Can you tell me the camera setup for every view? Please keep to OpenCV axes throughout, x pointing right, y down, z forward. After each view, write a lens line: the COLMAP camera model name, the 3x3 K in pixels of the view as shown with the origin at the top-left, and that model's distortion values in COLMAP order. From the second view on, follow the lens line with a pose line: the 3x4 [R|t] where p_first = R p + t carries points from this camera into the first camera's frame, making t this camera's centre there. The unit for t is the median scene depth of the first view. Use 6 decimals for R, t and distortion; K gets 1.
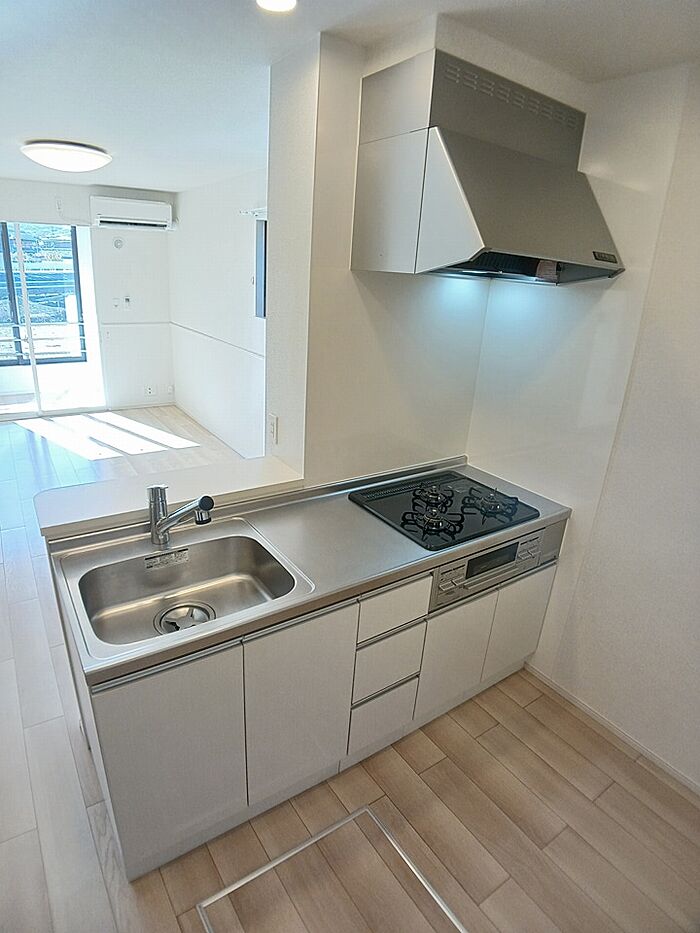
lens RADIAL K [[526.3, 0, 350.9], [0, 526.3, 466.1], [0, 0, 1]] dist [-0.059162, 0.000155]
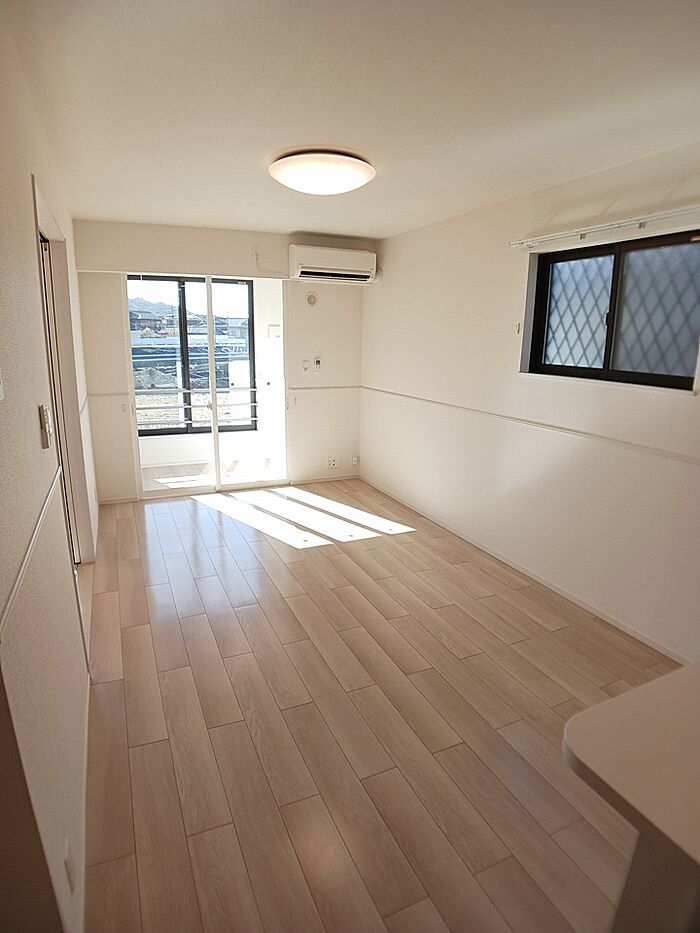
lens RADIAL K [[526.3, 0, 350.8], [0, 526.3, 464.7], [0, 0, 1]] dist [-0.059162, 0.000155]
pose [[0.986244, -0.001372, -0.165287, -0.229736], [-0.019858, 0.991739, -0.126724, -0.032413], [0.164096, 0.128263, 0.978070, 0.154673]]
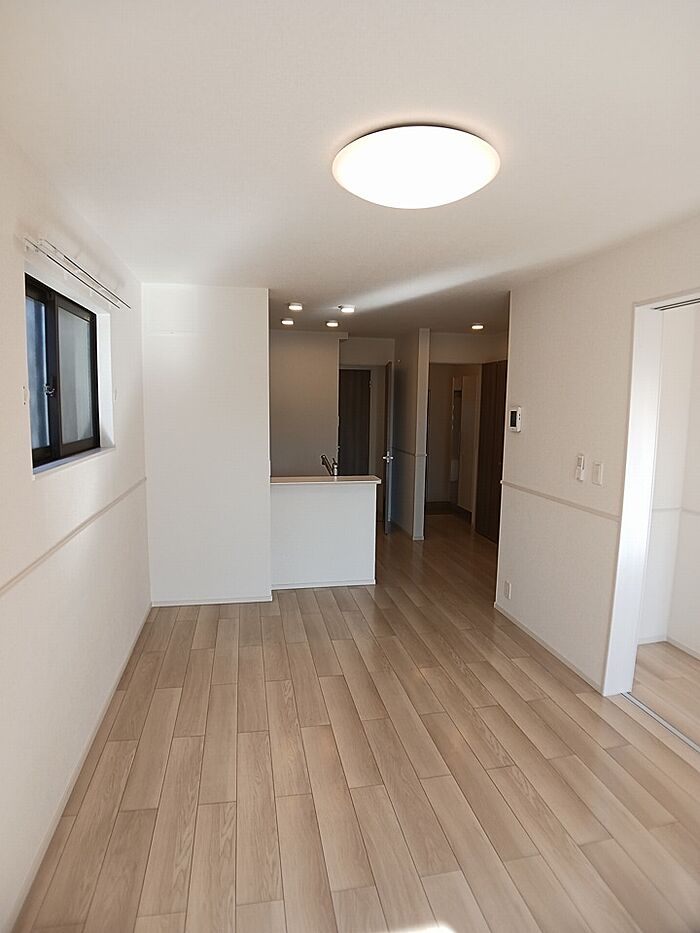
lens RADIAL K [[526.3, 0, 352.7], [0, 526.3, 467.9], [0, 0, 1]] dist [-0.059162, 0.000155]
pose [[-0.924416, -0.115825, 0.363373, -0.438110], [0.069056, 0.886188, 0.458150, -0.354351], [-0.375082, 0.448614, -0.811208, 0.950444]]
